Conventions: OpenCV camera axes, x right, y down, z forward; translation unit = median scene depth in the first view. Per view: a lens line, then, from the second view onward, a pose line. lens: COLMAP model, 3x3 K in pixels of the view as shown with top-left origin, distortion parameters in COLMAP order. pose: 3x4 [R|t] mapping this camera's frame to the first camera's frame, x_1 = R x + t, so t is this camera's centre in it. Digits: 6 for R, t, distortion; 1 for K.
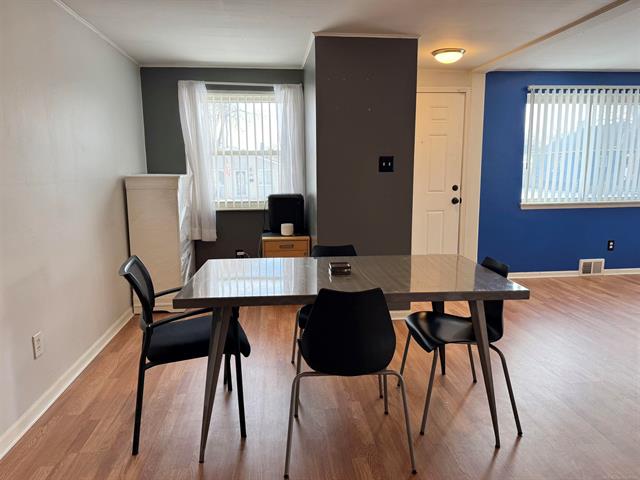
lens RADIAL K [[447.1, 0, 322.2], [0, 447.1, 241.0], [0, 0, 1]] dist [0.062133, -0.093137]
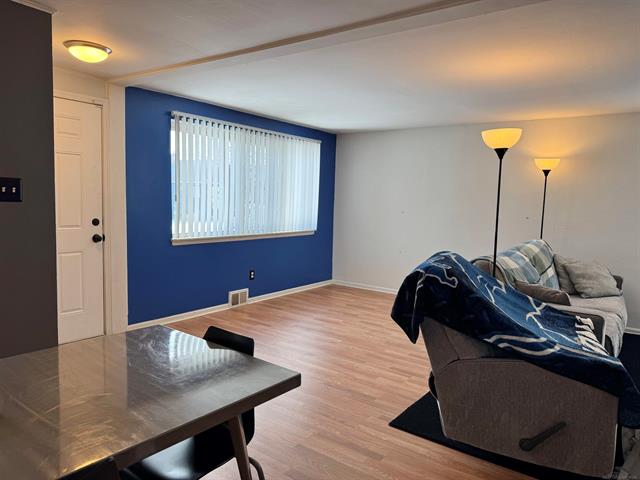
lens RADIAL K [[447.1, 0, 322.2], [0, 447.1, 241.0], [0, 0, 1]] dist [0.062133, -0.093137]
pose [[0.673558, -0.038600, 0.738126, -0.022747], [0.082678, 0.996303, -0.023345, -0.033469], [-0.734496, 0.076751, 0.674259, 0.174849]]
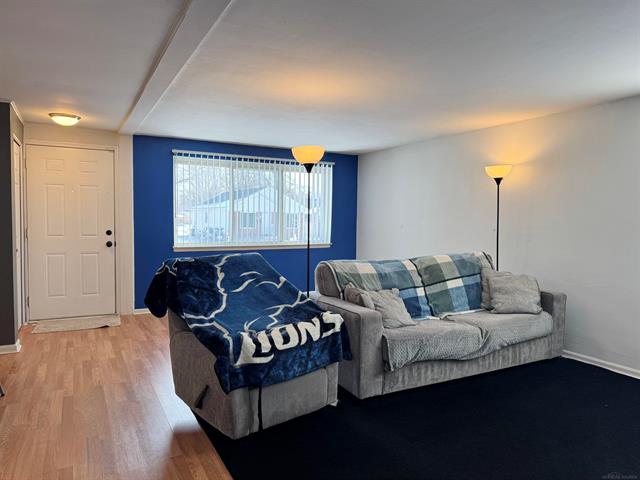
lens RADIAL K [[457.5, 0, 323.3], [0, 457.5, 240.6], [0, 0, 1]] dist [0.000255, -0.006852]
pose [[0.926197, 0.004790, 0.377009, 0.358705], [0.037659, 0.993744, -0.105143, 0.041048], [-0.375154, 0.111581, 0.920222, -0.243030]]
